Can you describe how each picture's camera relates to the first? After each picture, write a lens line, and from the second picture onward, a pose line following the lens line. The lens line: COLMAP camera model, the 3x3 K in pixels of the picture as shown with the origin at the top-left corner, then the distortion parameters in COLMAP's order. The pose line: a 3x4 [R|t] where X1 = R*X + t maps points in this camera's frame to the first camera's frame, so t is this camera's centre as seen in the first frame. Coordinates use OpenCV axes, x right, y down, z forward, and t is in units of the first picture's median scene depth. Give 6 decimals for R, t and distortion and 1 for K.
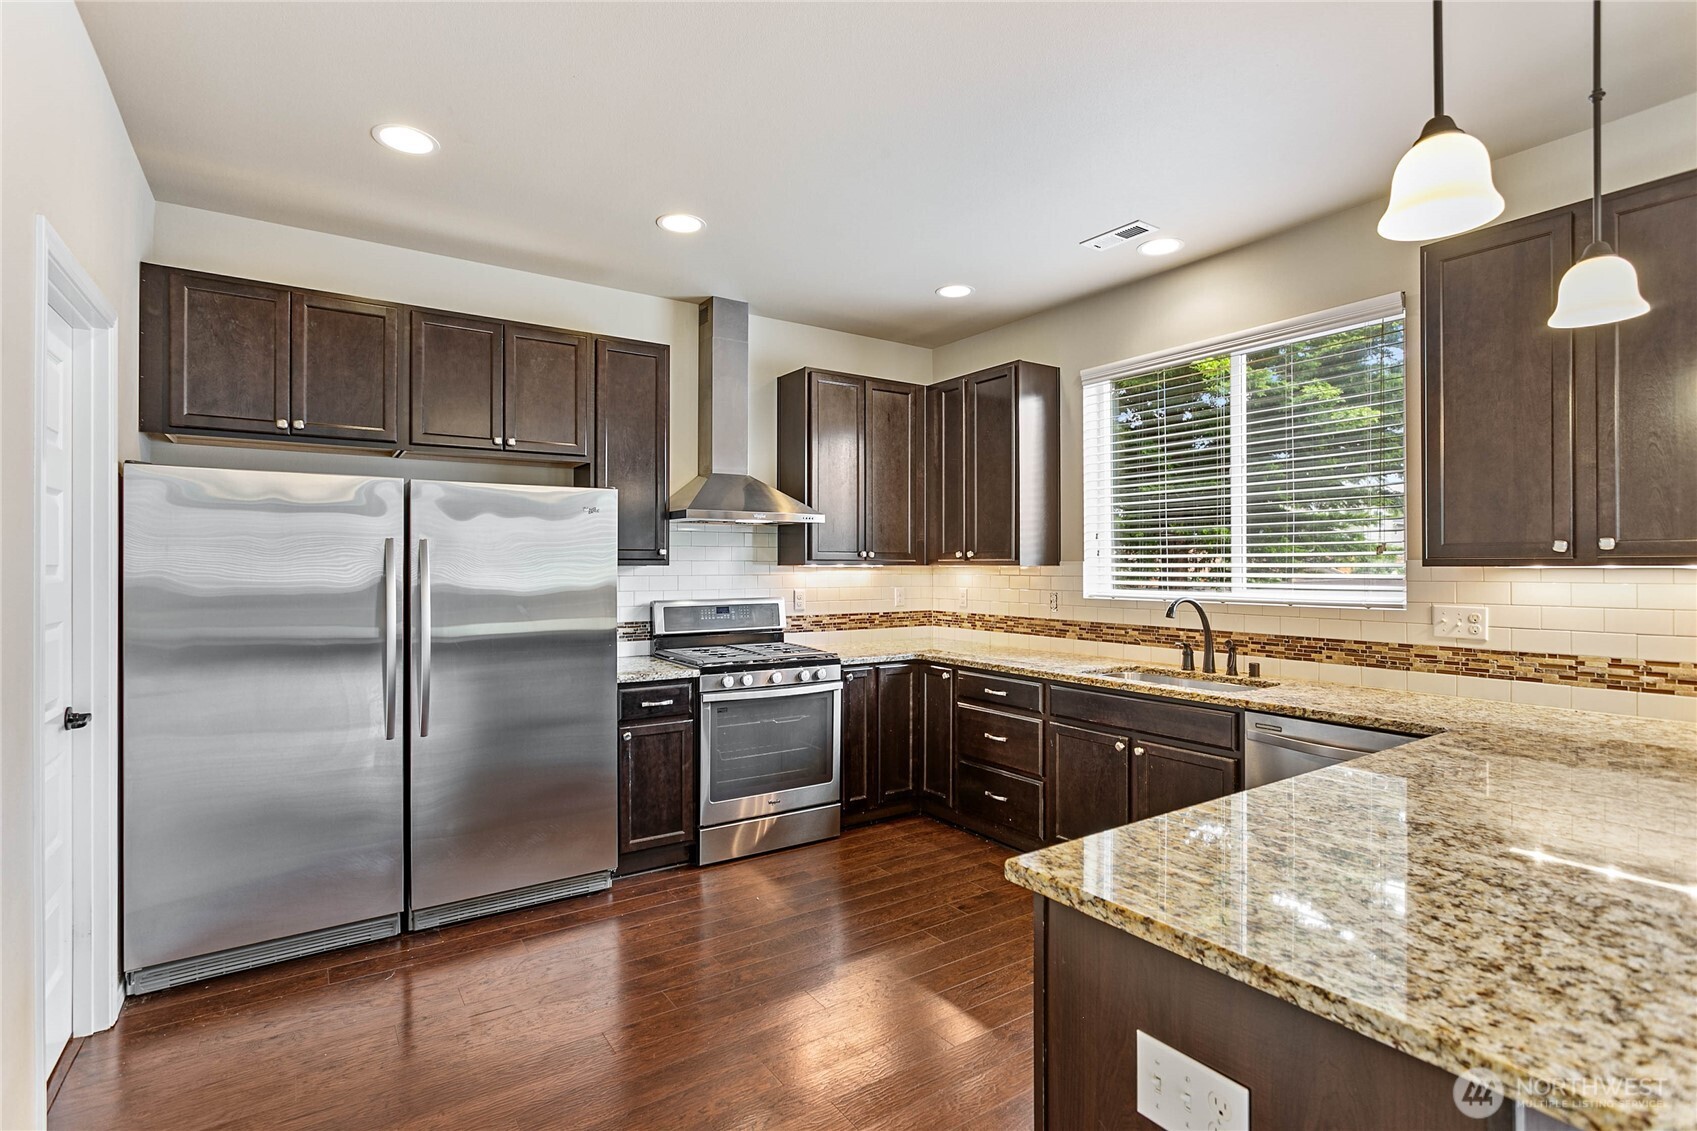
lens RADIAL K [[809.7, 0, 847.8], [0, 809.7, 565.8], [0, 0, 1]] dist [-0.006372, 0.002237]
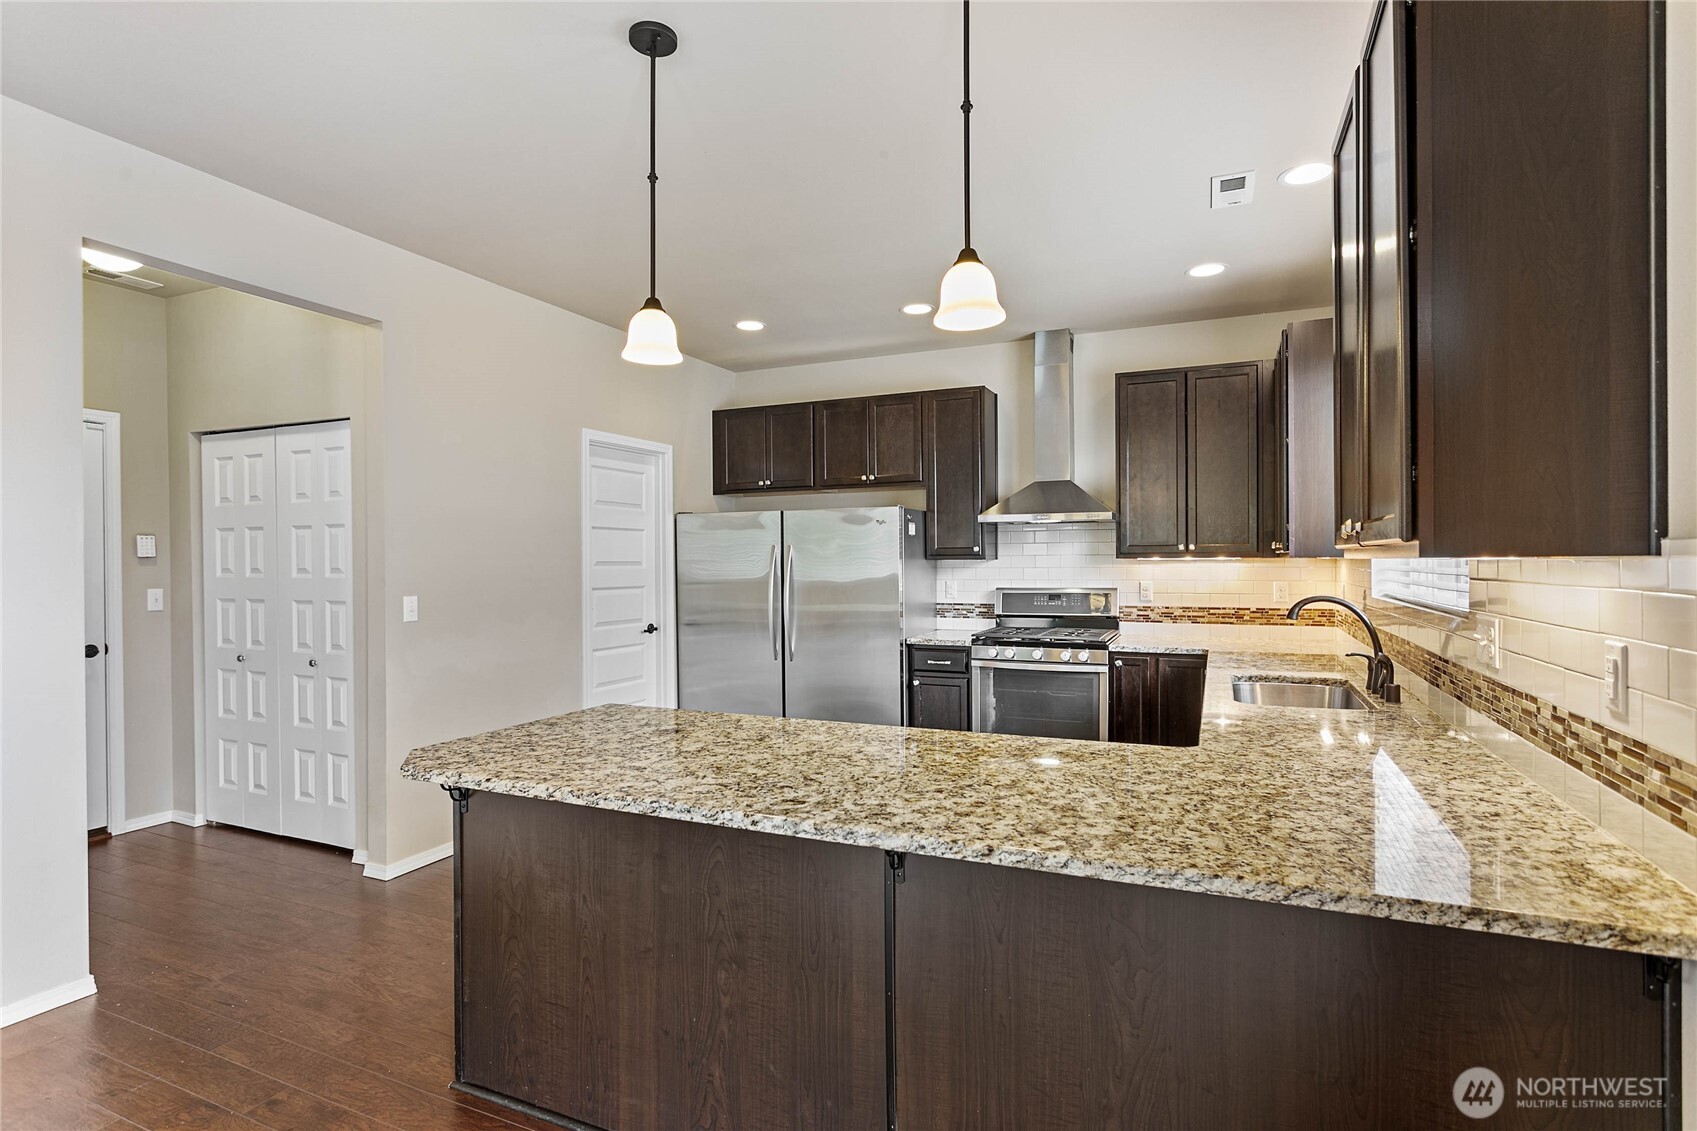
lens RADIAL K [[833.3, 0, 855.3], [0, 833.3, 565.2], [0, 0, 1]] dist [-0.003123, 0.005458]
pose [[0.537020, 0.002209, -0.843567, 0.872619], [0.006188, 0.999959, 0.006557, -0.000998], [0.843547, -0.008741, 0.536985, 0.144636]]
